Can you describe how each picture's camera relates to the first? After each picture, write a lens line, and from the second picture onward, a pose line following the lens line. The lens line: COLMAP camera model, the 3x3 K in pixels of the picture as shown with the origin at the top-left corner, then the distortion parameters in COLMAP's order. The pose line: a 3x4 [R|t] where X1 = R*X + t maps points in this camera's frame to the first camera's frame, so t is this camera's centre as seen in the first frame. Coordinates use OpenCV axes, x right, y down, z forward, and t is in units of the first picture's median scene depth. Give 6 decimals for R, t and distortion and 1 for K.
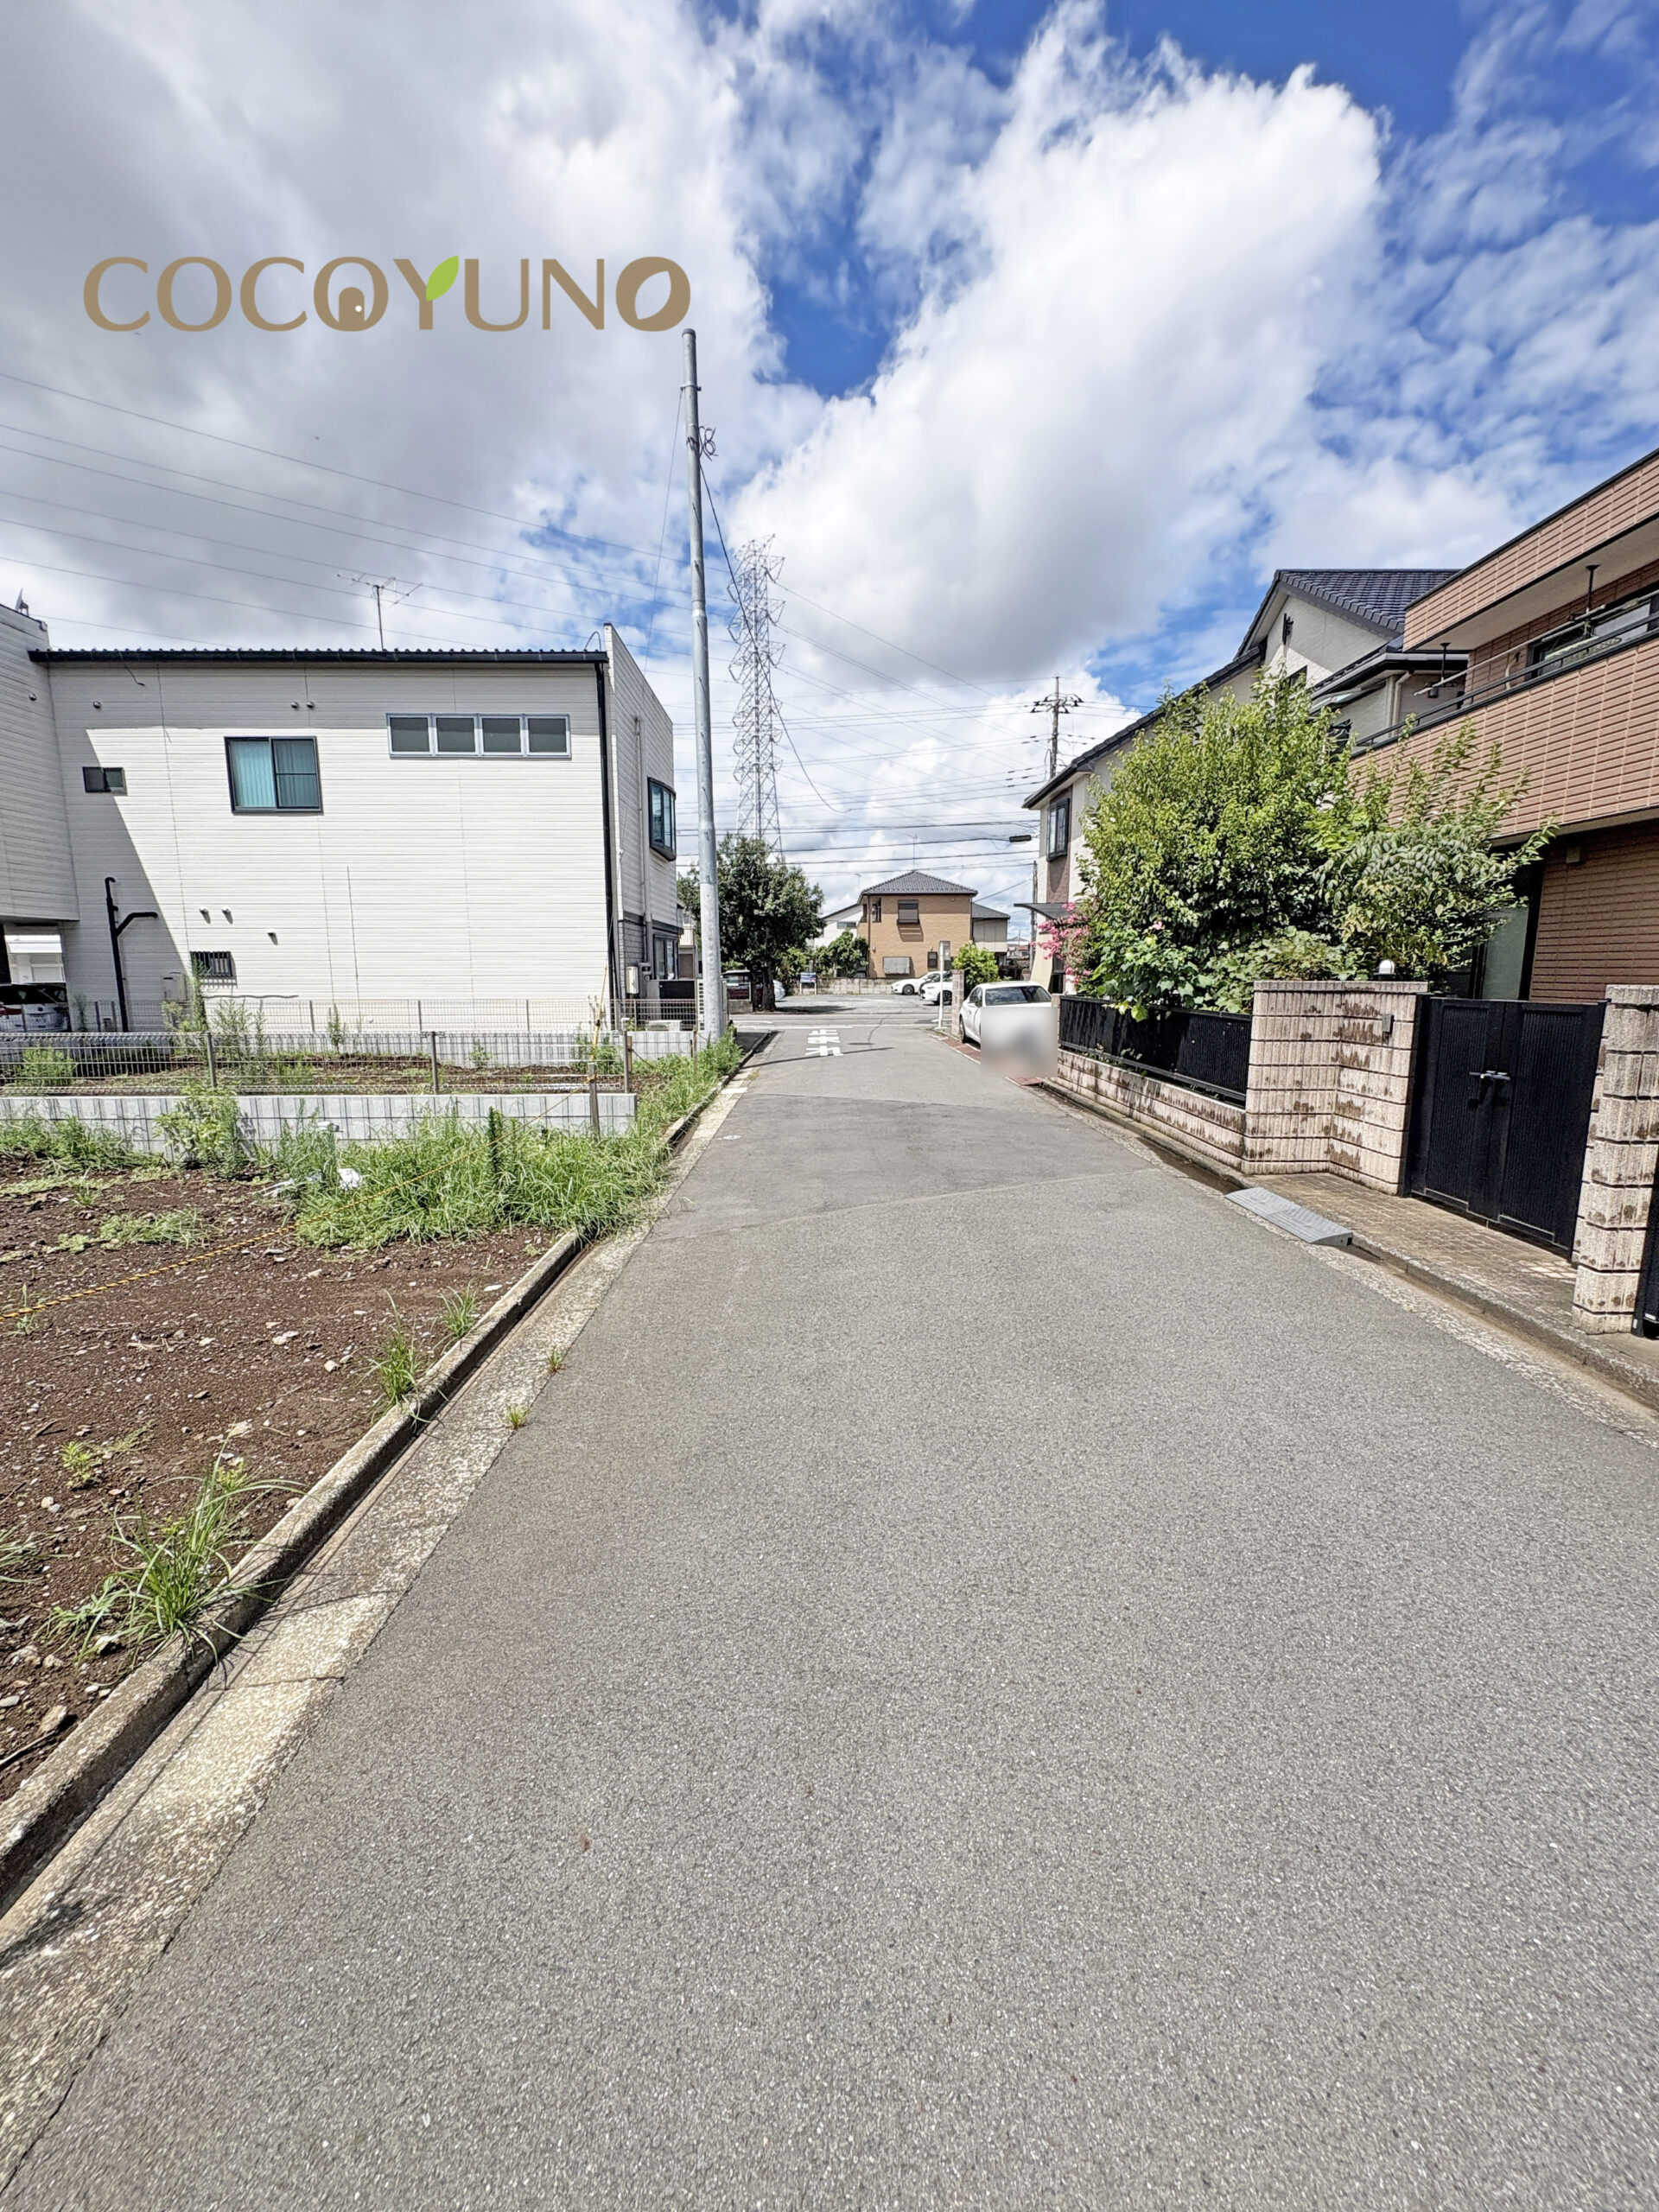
lens RADIAL K [[881.1, 0, 833.9], [0, 881.1, 1091.9], [0, 0, 1]] dist [0.000621, 0.000085]
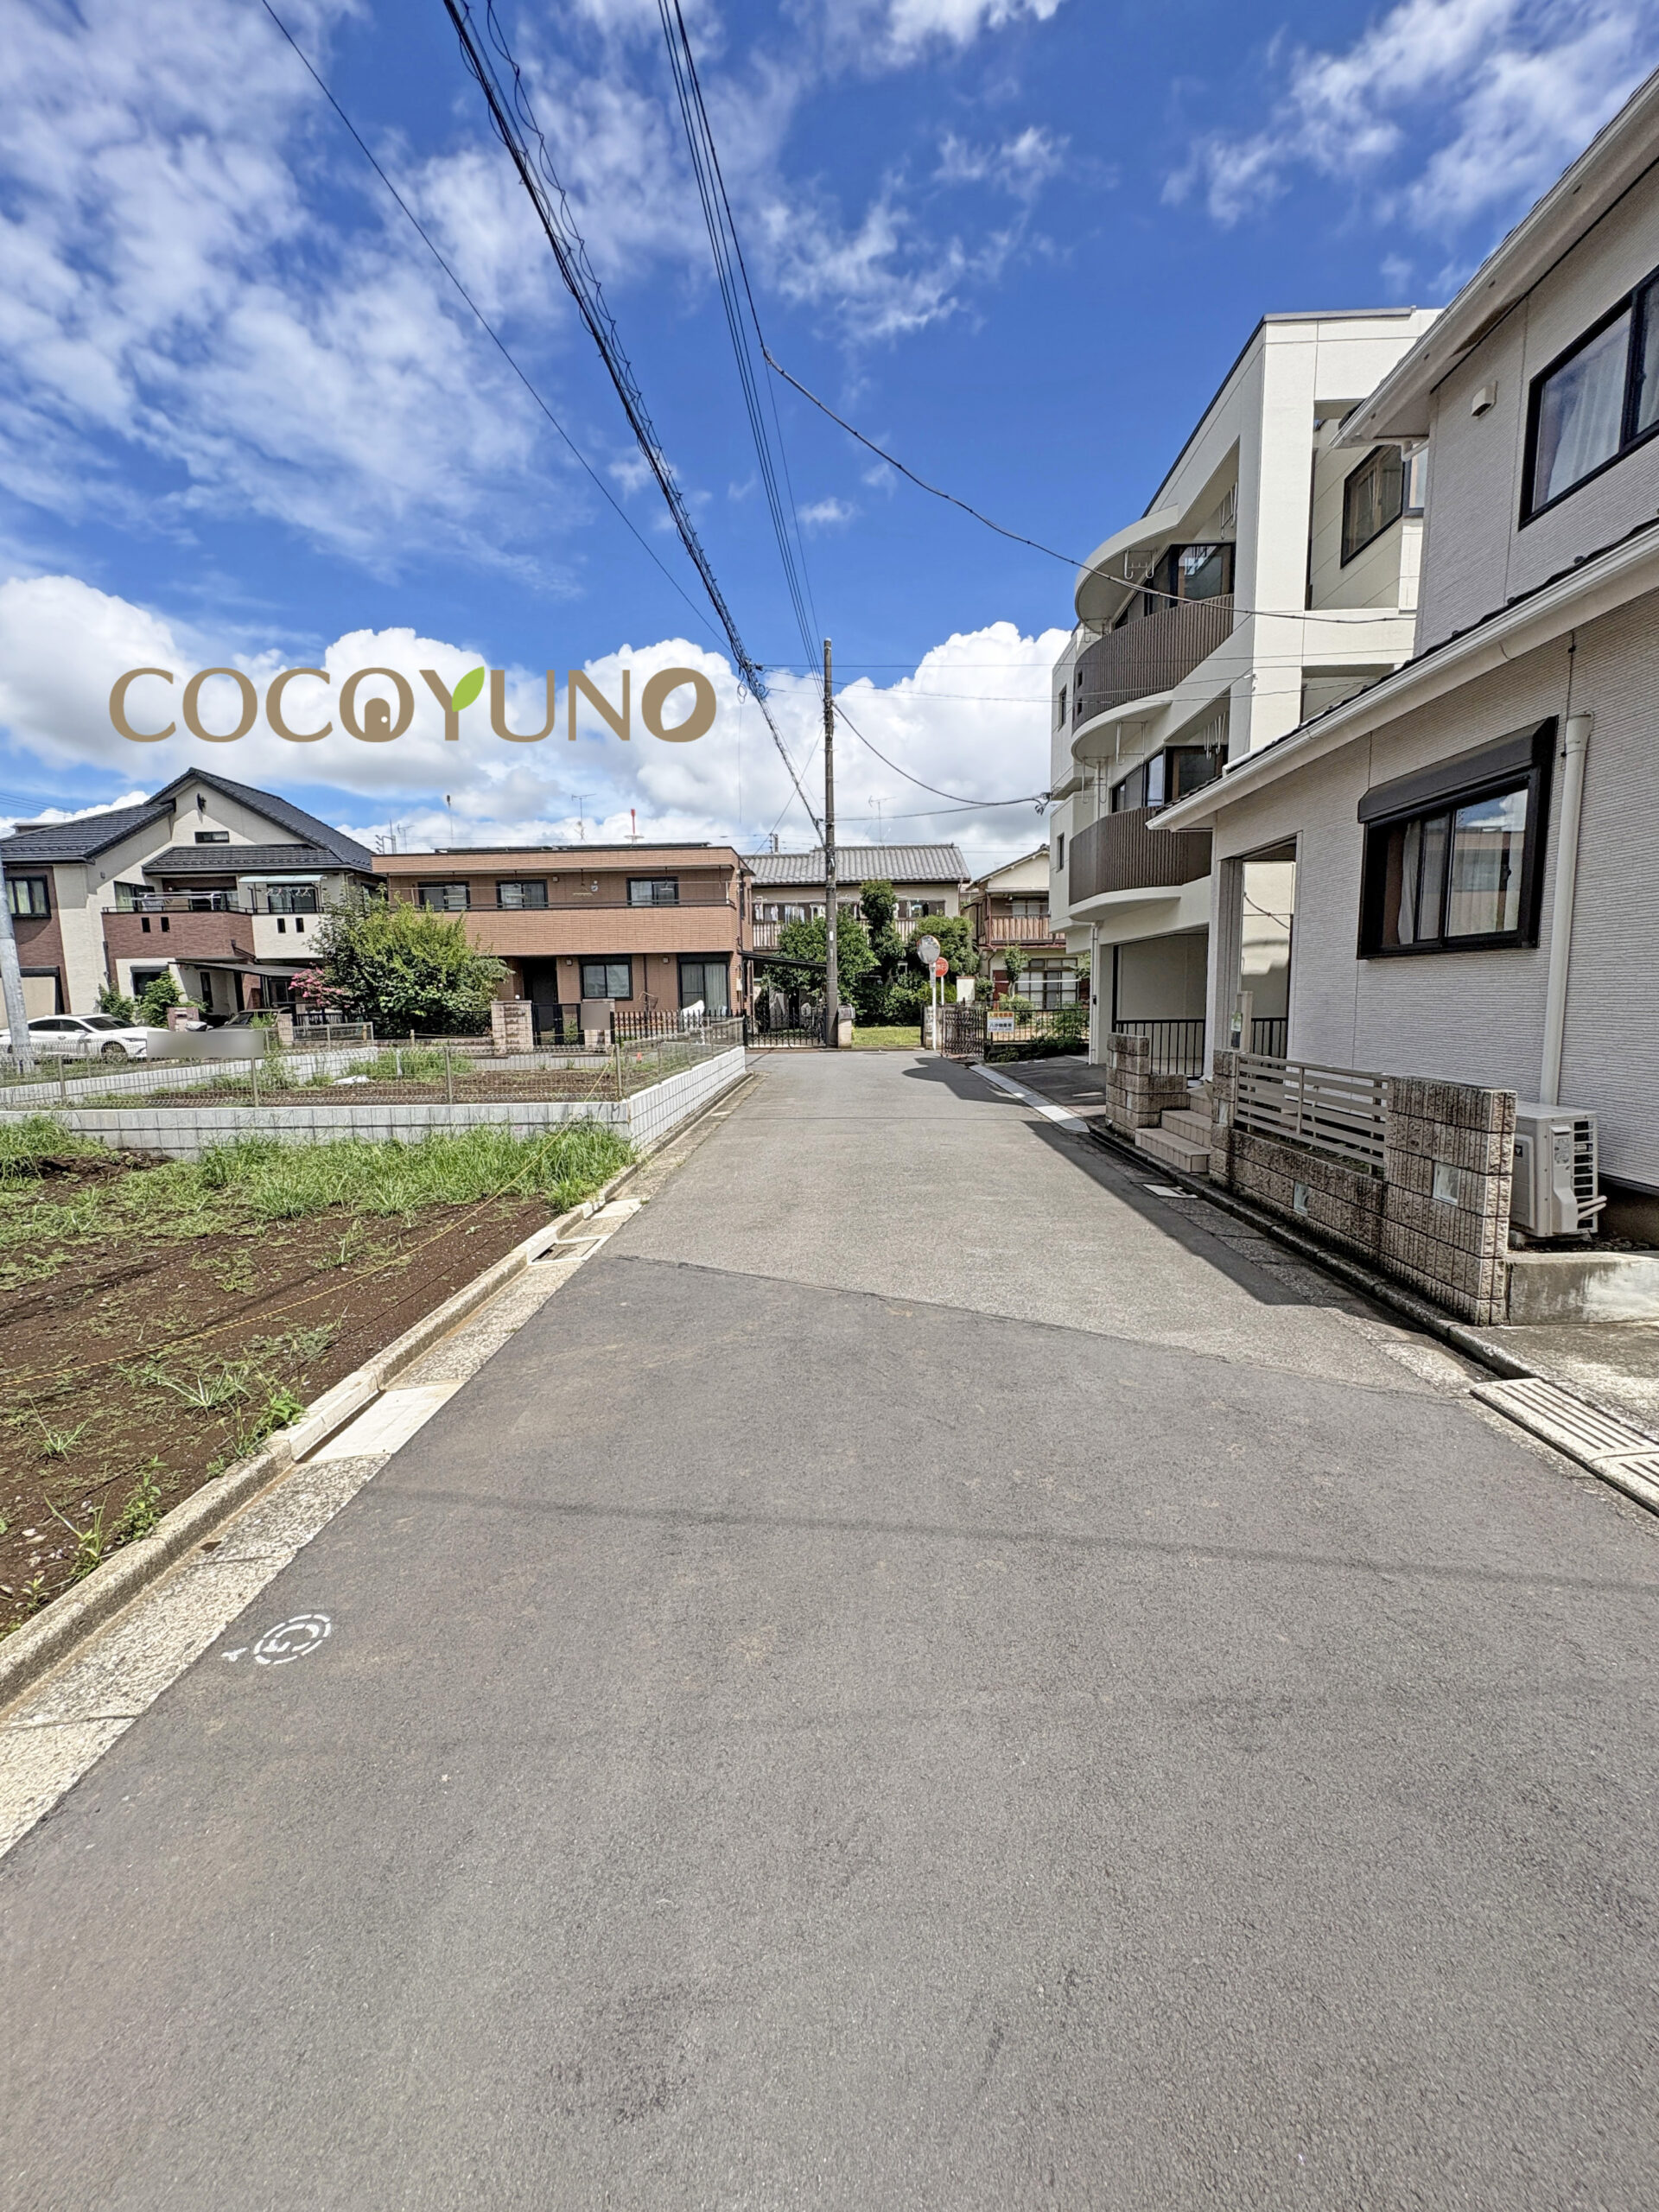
lens RADIAL K [[881.1, 0, 829.0], [0, 881.1, 1106.1], [0, 0, 1]] dist [0.000621, 0.000085]
pose [[0.033771, -0.123682, 0.991747, -2.541474], [0.152971, 0.981261, 0.117165, 0.068574], [-0.987653, 0.147752, 0.052058, -0.406404]]
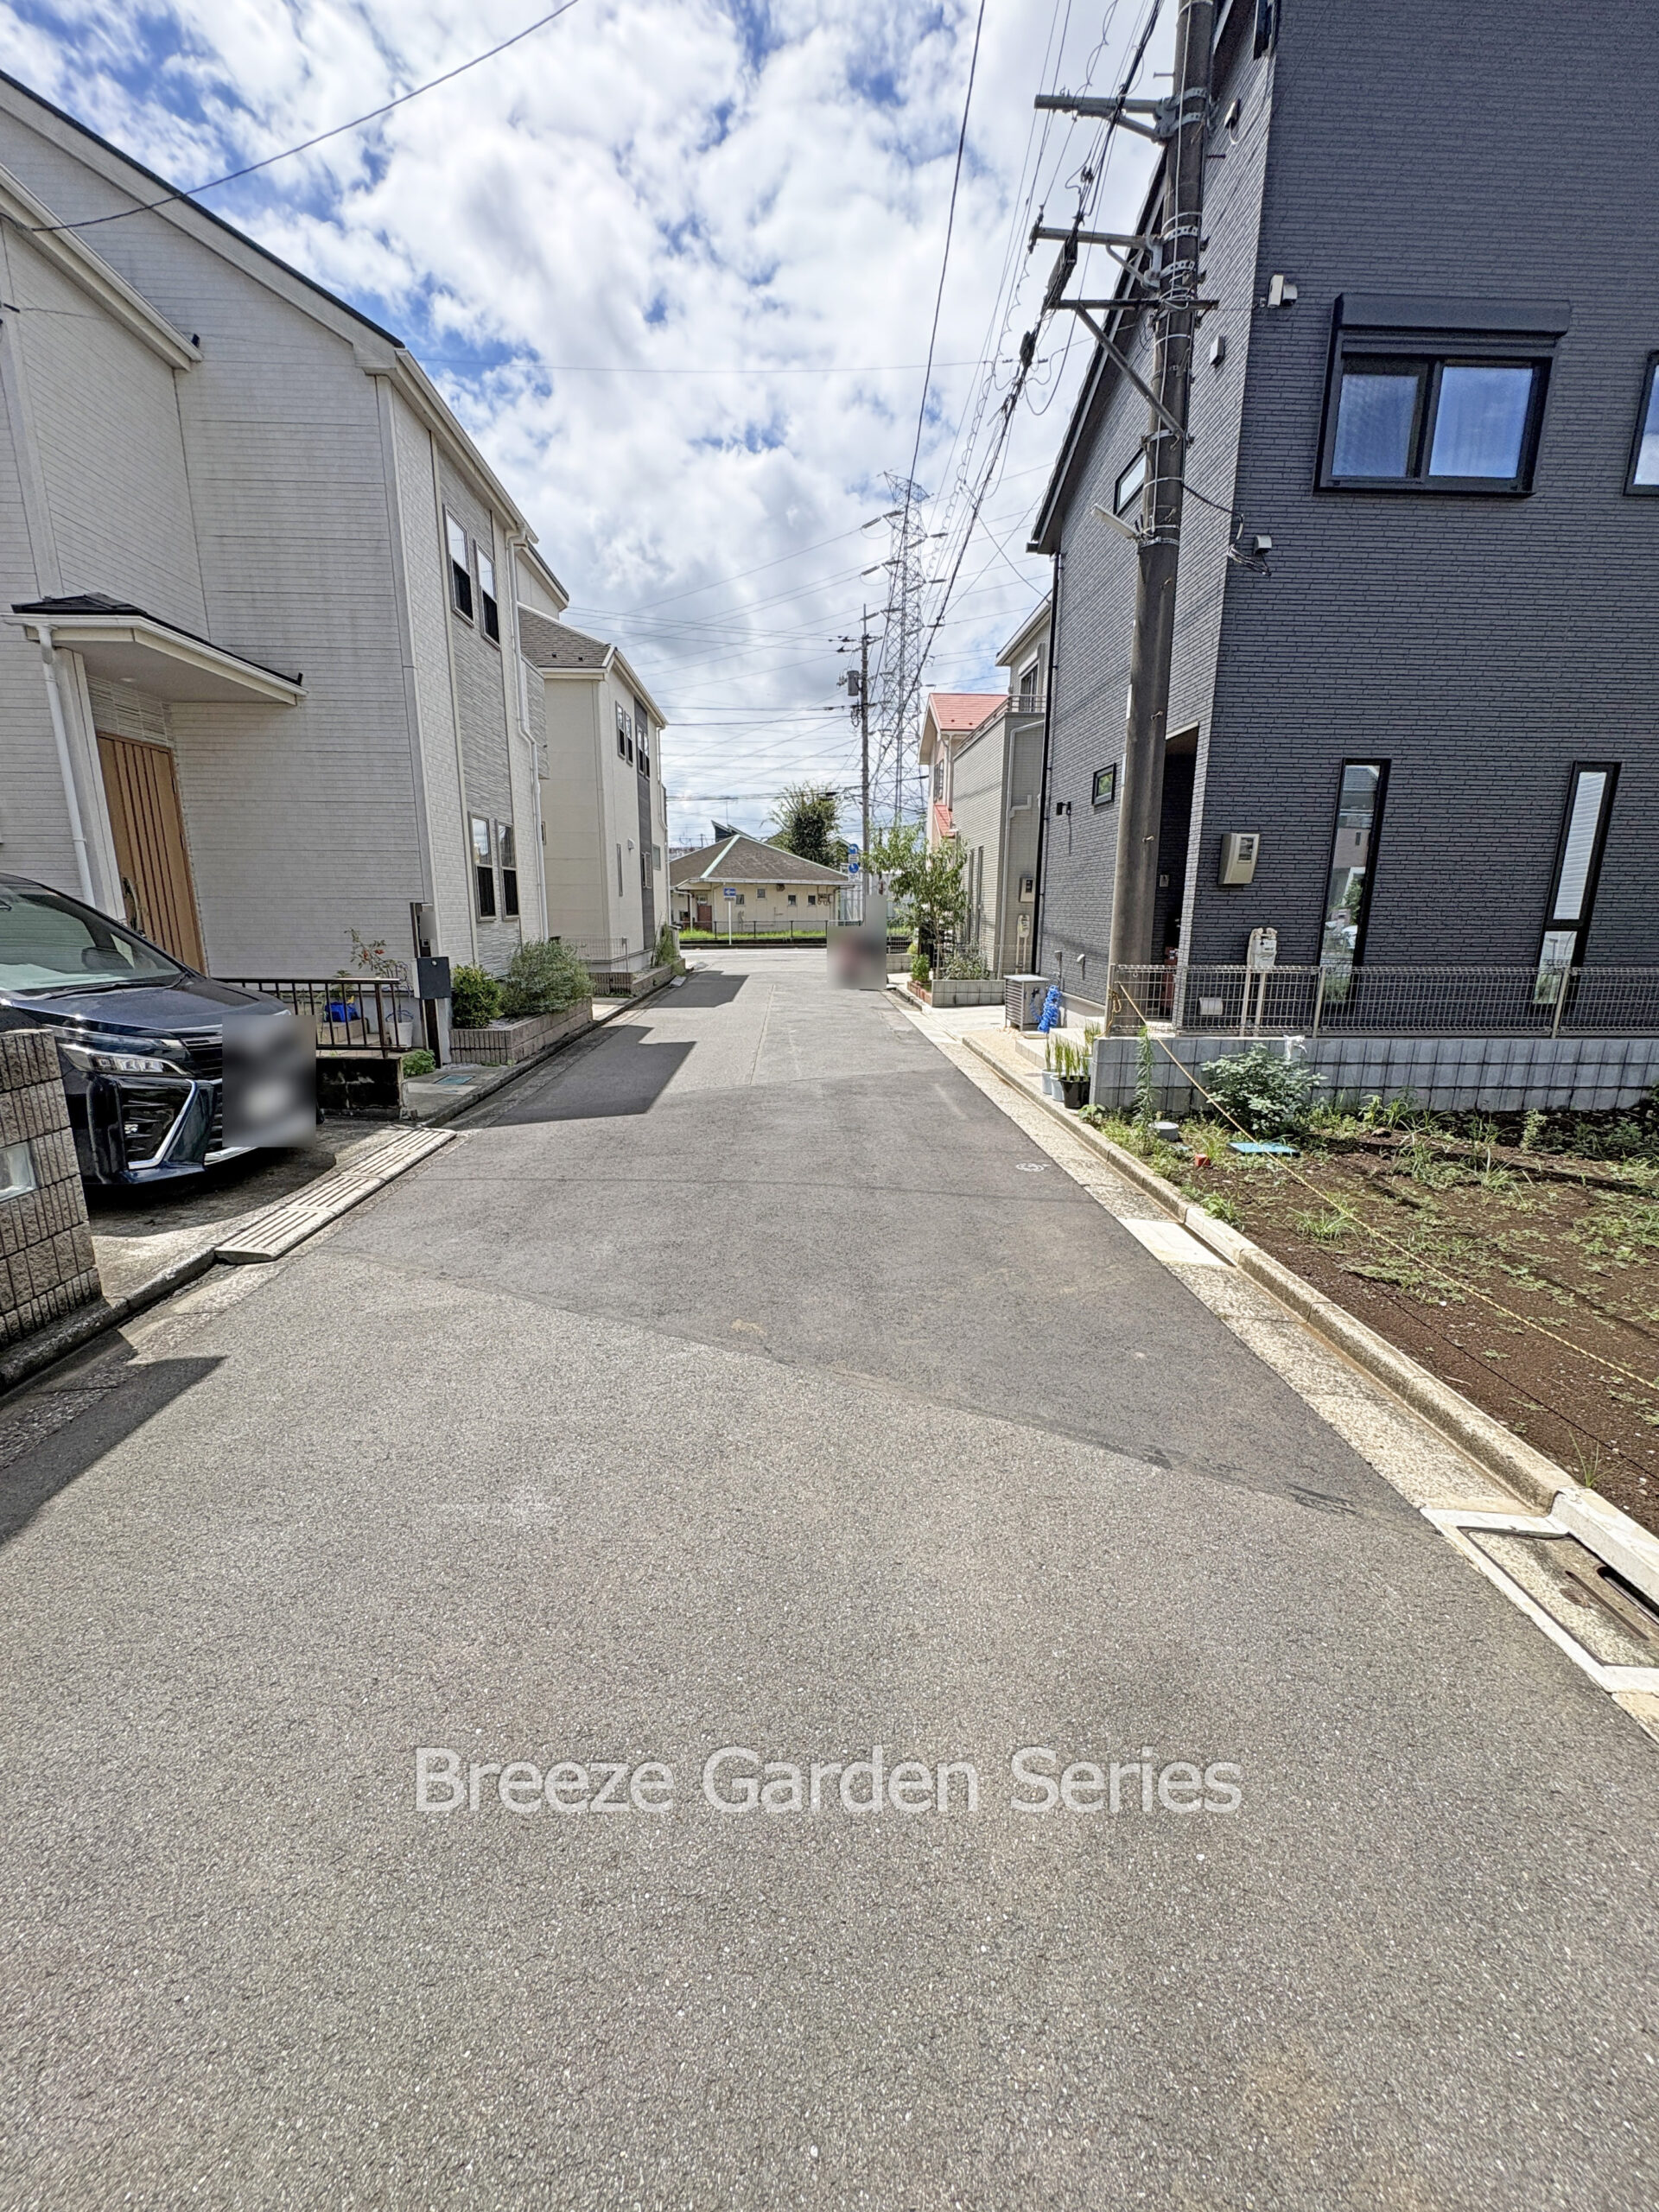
lens RADIAL K [[881.1, 0, 829.1], [0, 881.1, 1104.7], [0, 0, 1]] dist [0.000621, 0.000085]
pose [[0.032841, 0.223942, -0.974049, -1.653134], [-0.142509, 0.965666, 0.217210, 0.066023], [0.989248, 0.131678, 0.063627, -0.405030]]
